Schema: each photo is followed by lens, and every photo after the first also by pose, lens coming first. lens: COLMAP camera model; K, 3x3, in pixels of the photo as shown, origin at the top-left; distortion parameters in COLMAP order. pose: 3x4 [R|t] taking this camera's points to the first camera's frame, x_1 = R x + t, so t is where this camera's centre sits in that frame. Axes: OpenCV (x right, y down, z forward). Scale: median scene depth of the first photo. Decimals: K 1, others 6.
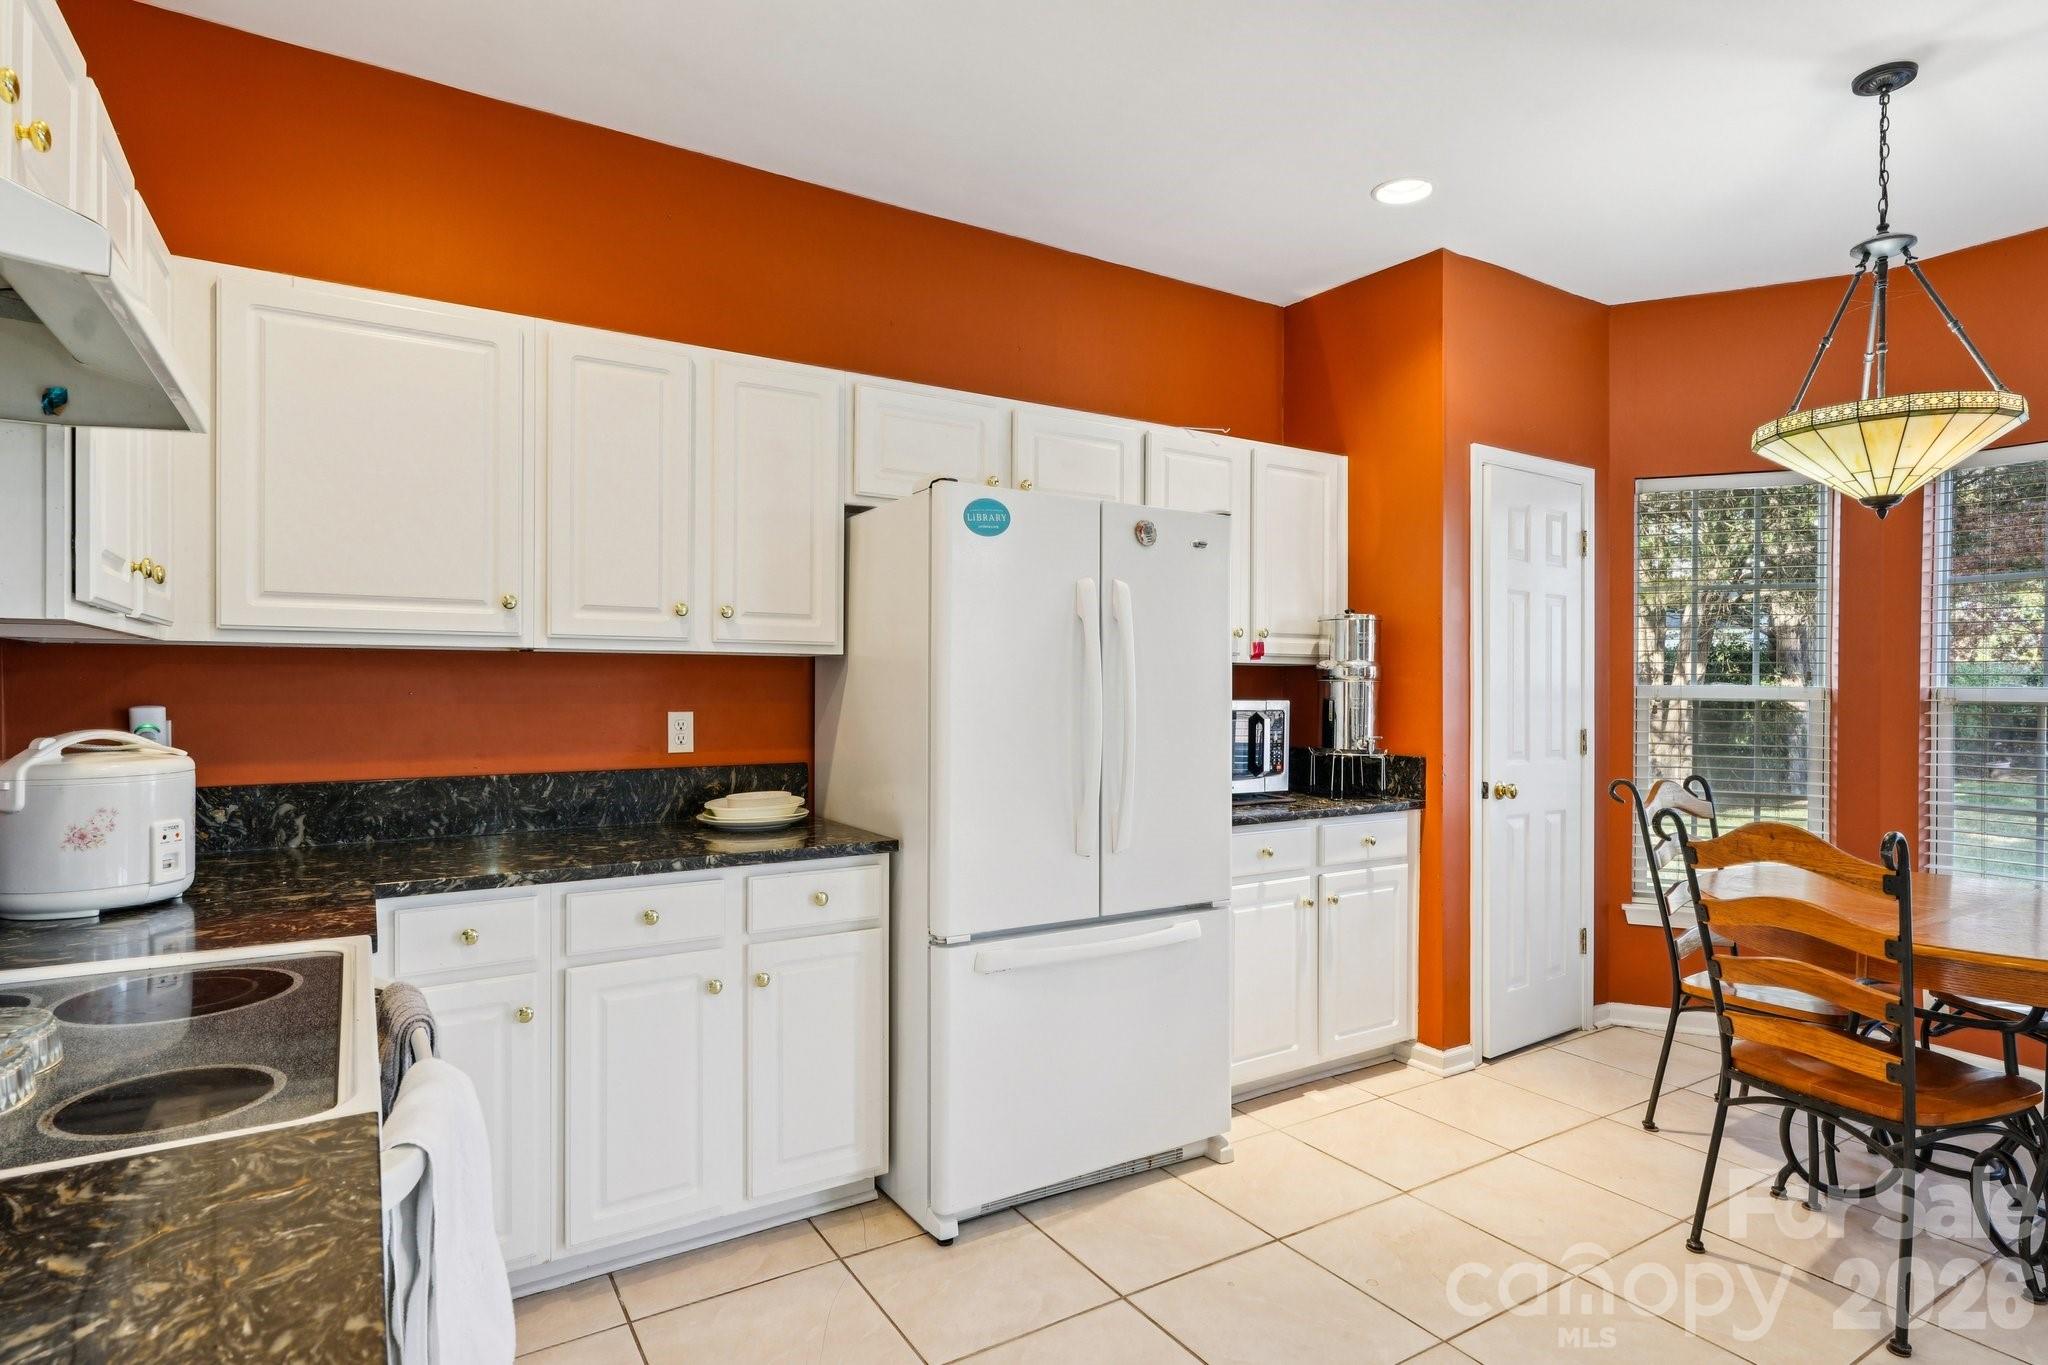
lens RADIAL K [[1053.1, 0, 1026.9], [0, 1053.1, 691.1], [0, 0, 1]] dist [-0.001462, -0.000816]
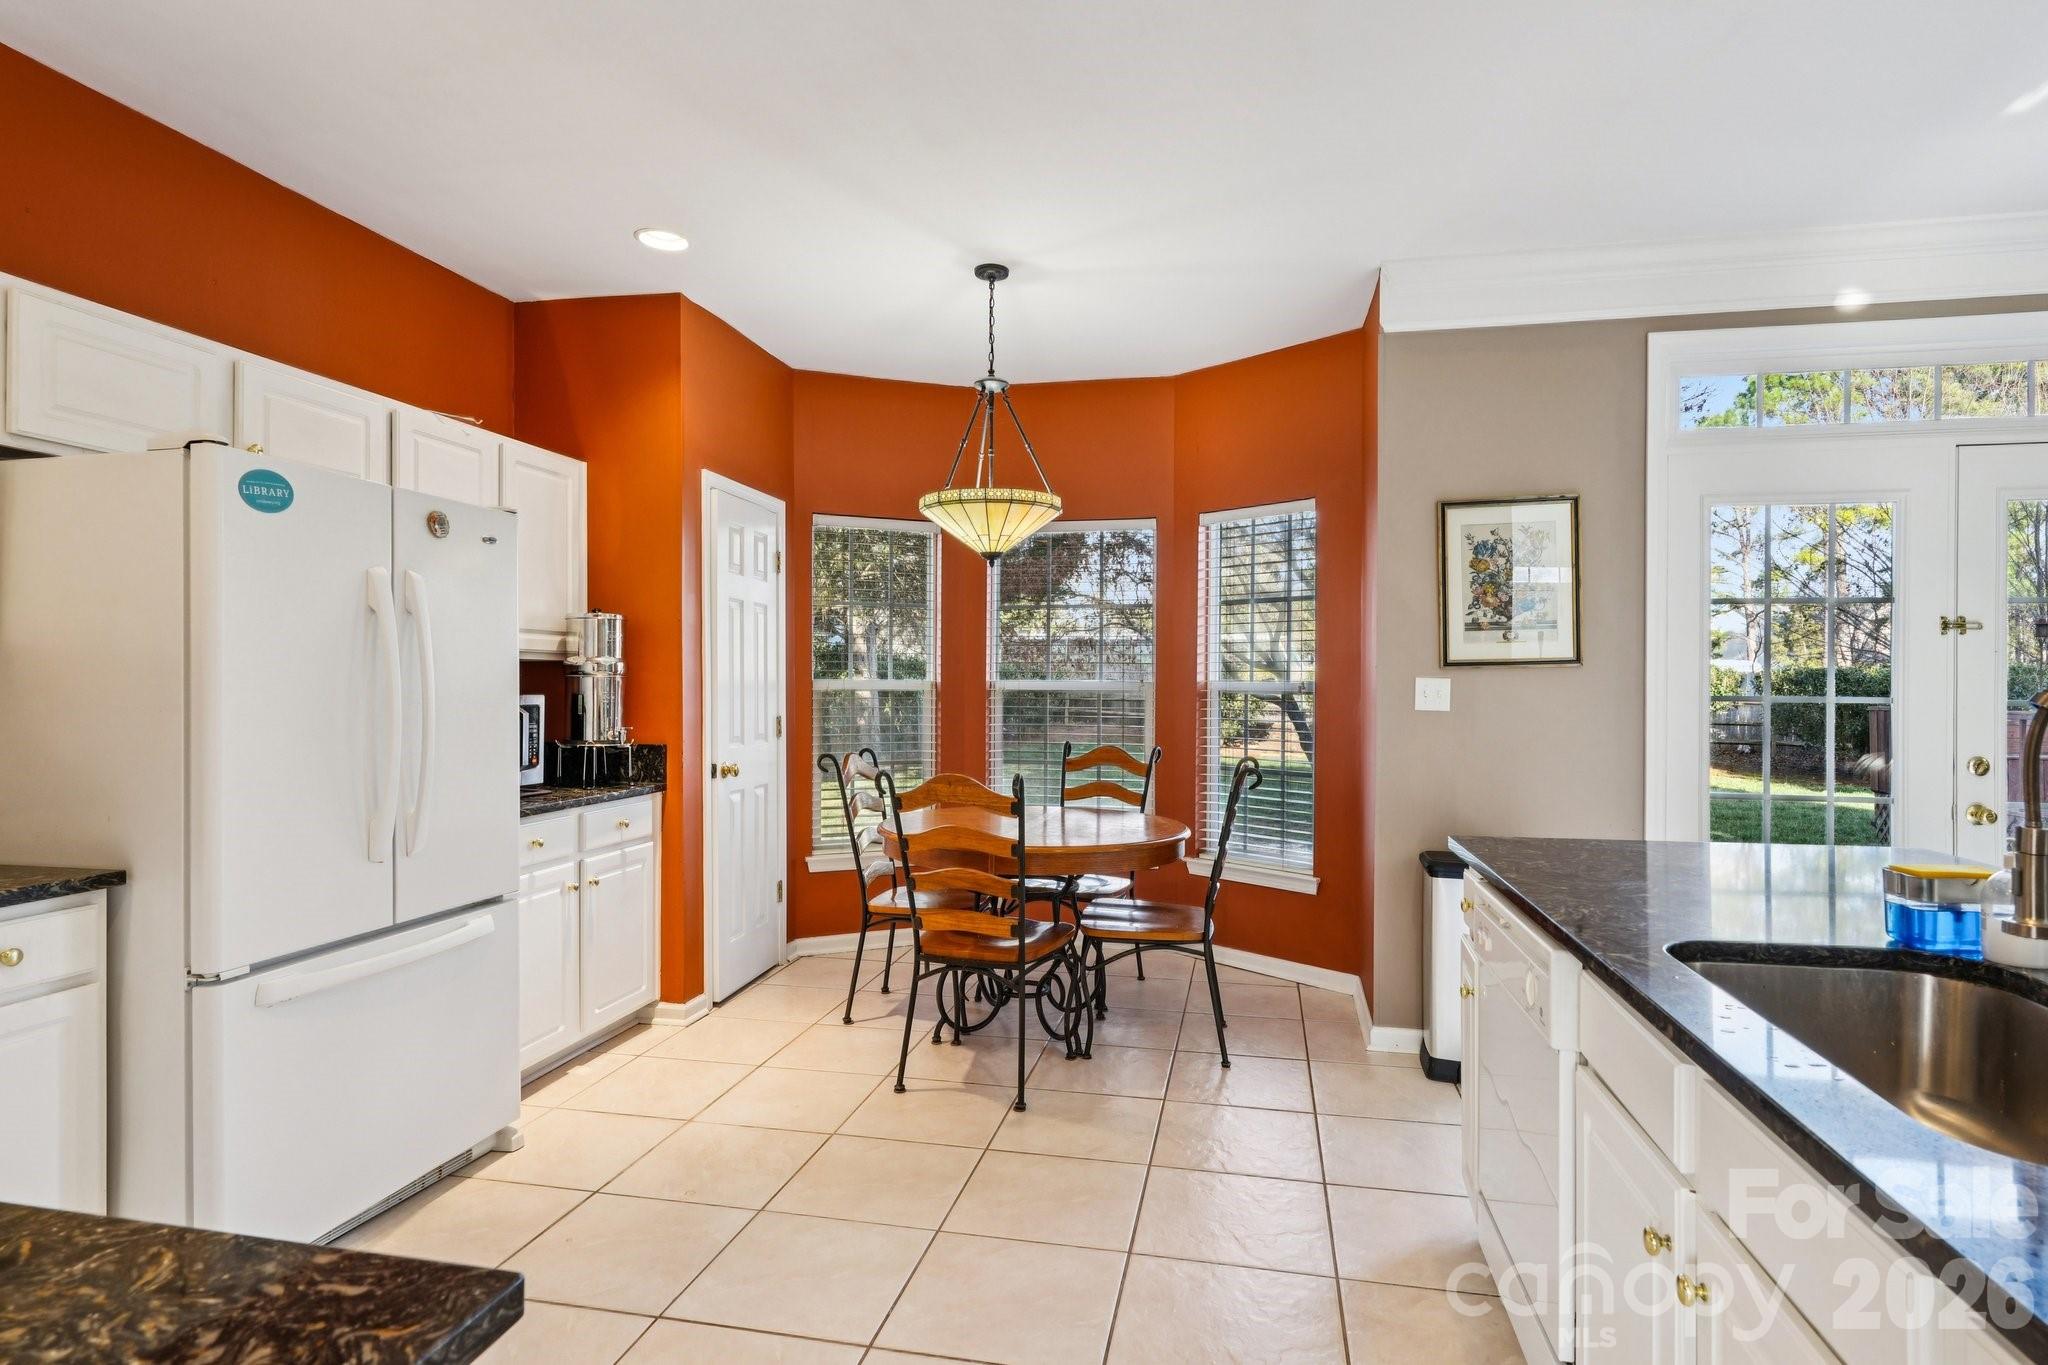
lens RADIAL K [[1056.7, 0, 1026.1], [0, 1056.7, 685.6], [0, 0, 1]] dist [-0.000198, 0.001428]
pose [[0.695823, -0.006384, 0.718185, -0.170055], [0.006938, 0.999974, 0.002167, 0.000583], [-0.718179, 0.003475, 0.695849, -0.056238]]
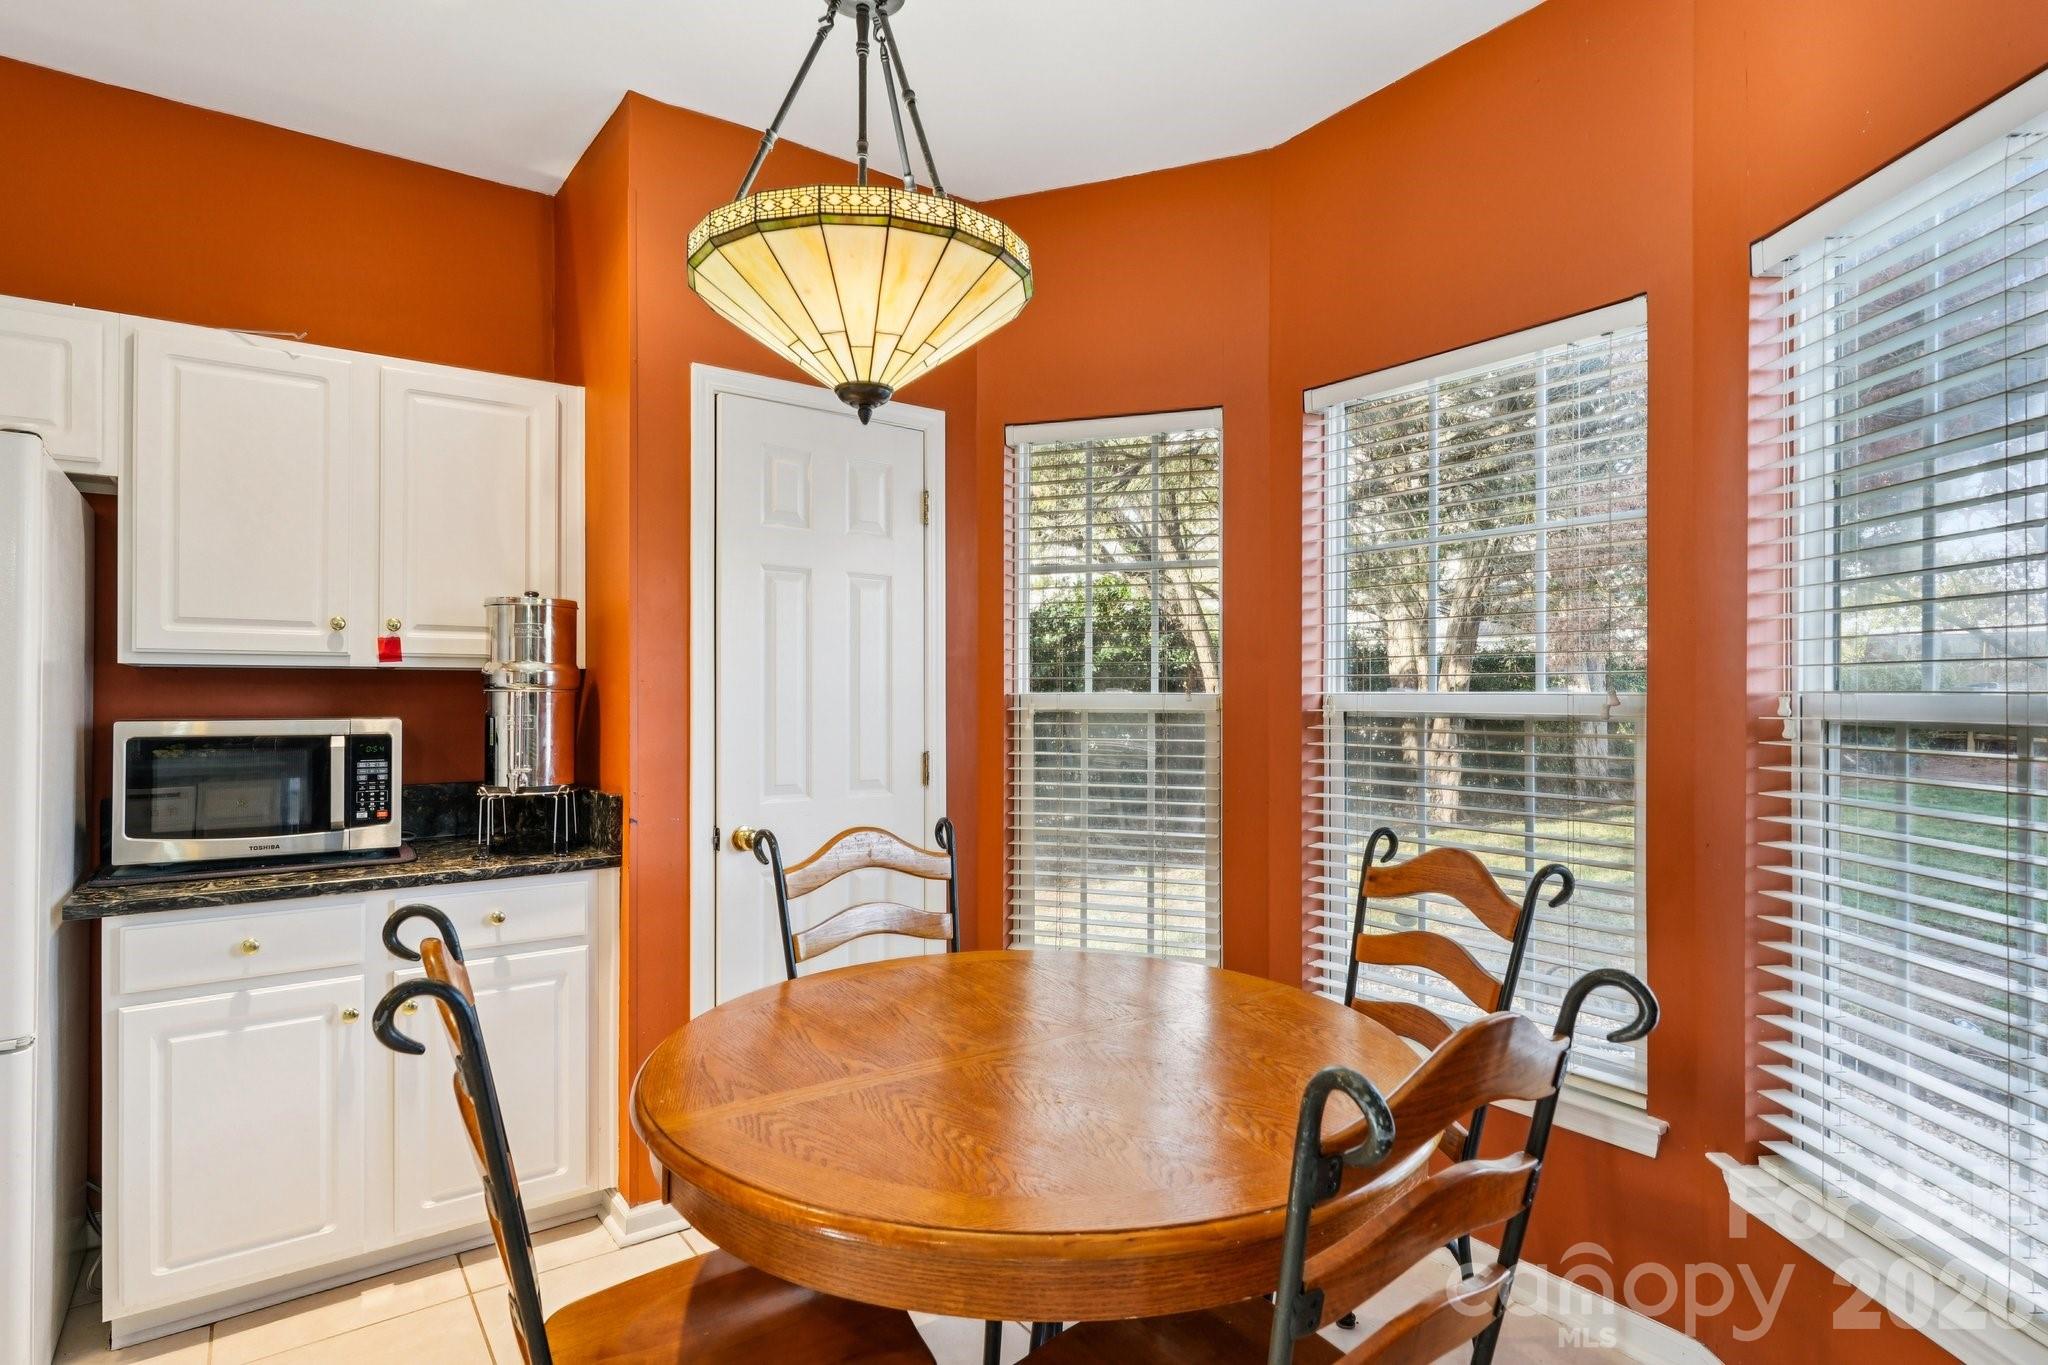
lens RADIAL K [[1056.7, 0, 1026.1], [0, 1056.7, 685.6], [0, 0, 1]] dist [-0.000198, 0.001428]
pose [[0.997377, -0.007548, 0.071983, 0.641167], [0.008652, 0.999849, -0.015041, 0.000633], [-0.071859, 0.015624, 0.997292, 0.273573]]
